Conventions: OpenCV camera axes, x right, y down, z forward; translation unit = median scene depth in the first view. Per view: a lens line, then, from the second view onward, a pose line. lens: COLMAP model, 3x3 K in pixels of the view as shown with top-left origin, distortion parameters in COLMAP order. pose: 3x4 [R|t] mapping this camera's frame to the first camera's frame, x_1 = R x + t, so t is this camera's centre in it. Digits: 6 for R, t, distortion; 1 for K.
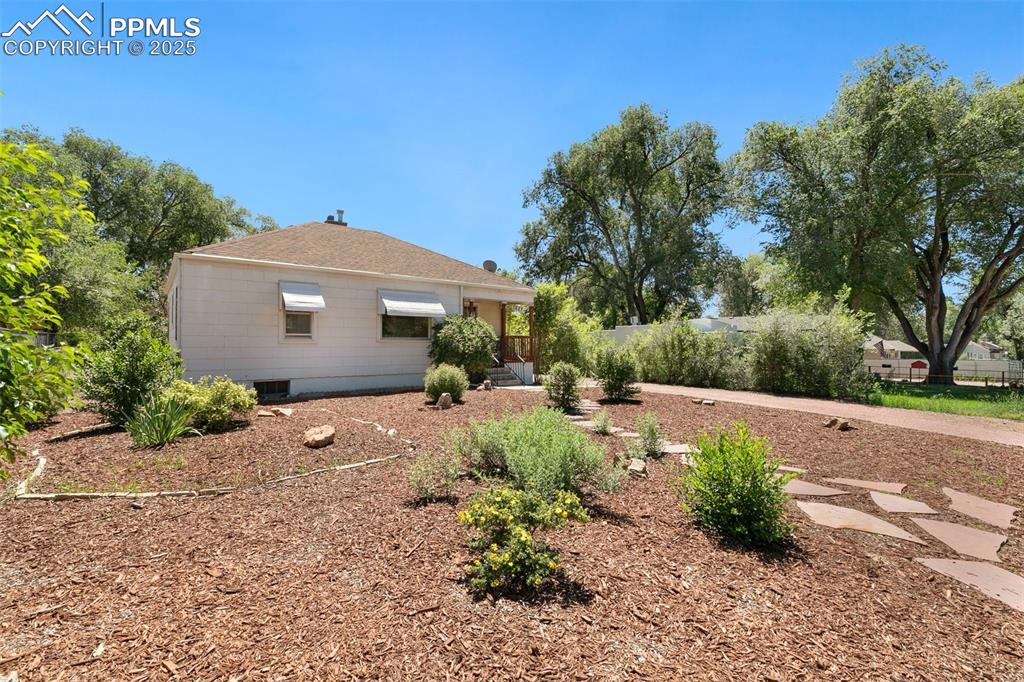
lens RADIAL K [[458.2, 0, 510.4], [0, 458.2, 346.1], [0, 0, 1]] dist [0.004705, -0.000374]
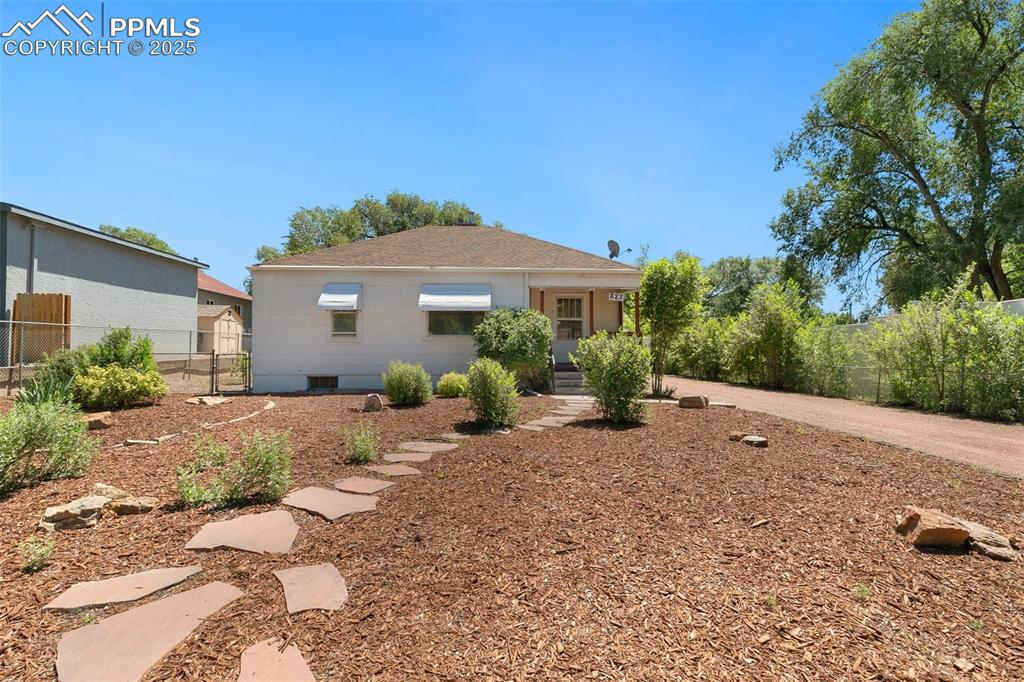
lens RADIAL K [[472.5, 0, 512.0], [0, 472.5, 341.0], [0, 0, 1]] dist [0.002604, 0.000237]
pose [[0.799887, -0.015244, -0.599957, 0.146804], [-0.002000, 0.999604, -0.028066, 0.006756], [0.600147, 0.023649, 0.799540, 0.108805]]
